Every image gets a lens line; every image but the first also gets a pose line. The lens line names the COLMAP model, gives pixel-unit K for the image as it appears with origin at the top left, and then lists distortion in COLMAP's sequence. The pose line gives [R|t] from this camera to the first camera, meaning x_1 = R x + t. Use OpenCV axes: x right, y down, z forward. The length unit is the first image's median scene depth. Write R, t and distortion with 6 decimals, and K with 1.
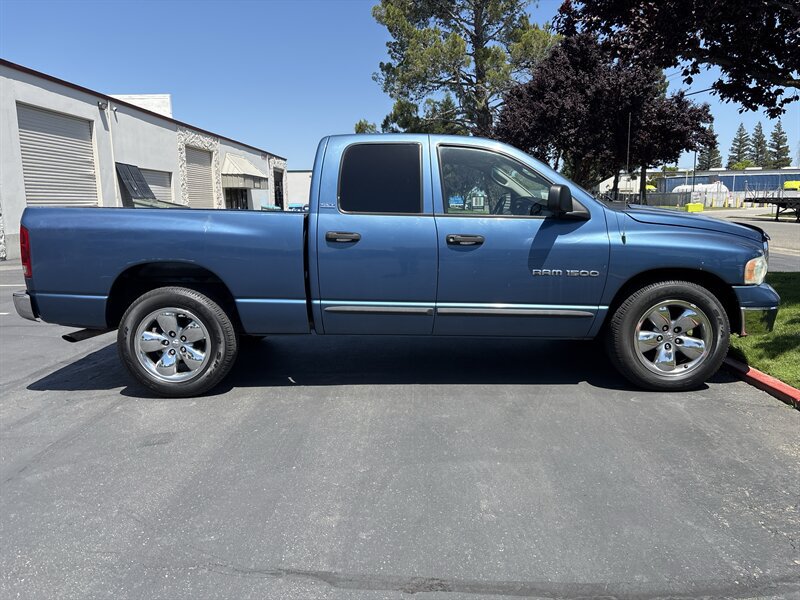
lens RADIAL K [[617.0, 0, 400.0], [0, 617.0, 300.0], [0, 0, 1]] dist [0.031951, -0.053201]
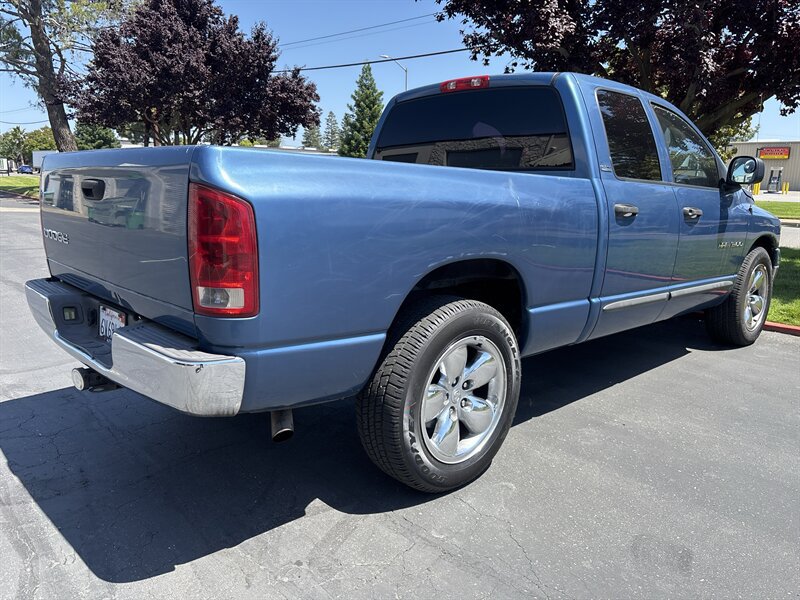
lens RADIAL K [[617.0, 0, 400.0], [0, 617.0, 300.0], [0, 0, 1]] dist [0.031951, -0.053201]
pose [[0.716915, -0.106033, 0.689050, -0.148424], [0.075332, 0.994361, 0.074637, -0.012568], [-0.693079, -0.001601, 0.720860, 0.115258]]
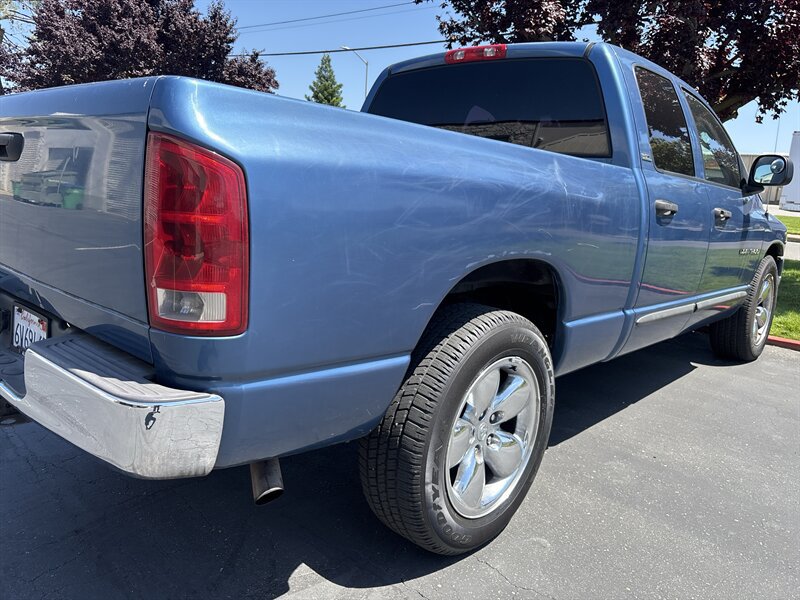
lens RADIAL K [[617.0, 0, 400.0], [0, 617.0, 300.0], [0, 0, 1]] dist [0.031951, -0.053201]
pose [[0.662633, -0.090610, 0.743443, -0.138141], [0.041750, 0.995580, 0.084128, -0.012877], [-0.747779, -0.024708, 0.663487, 0.138800]]
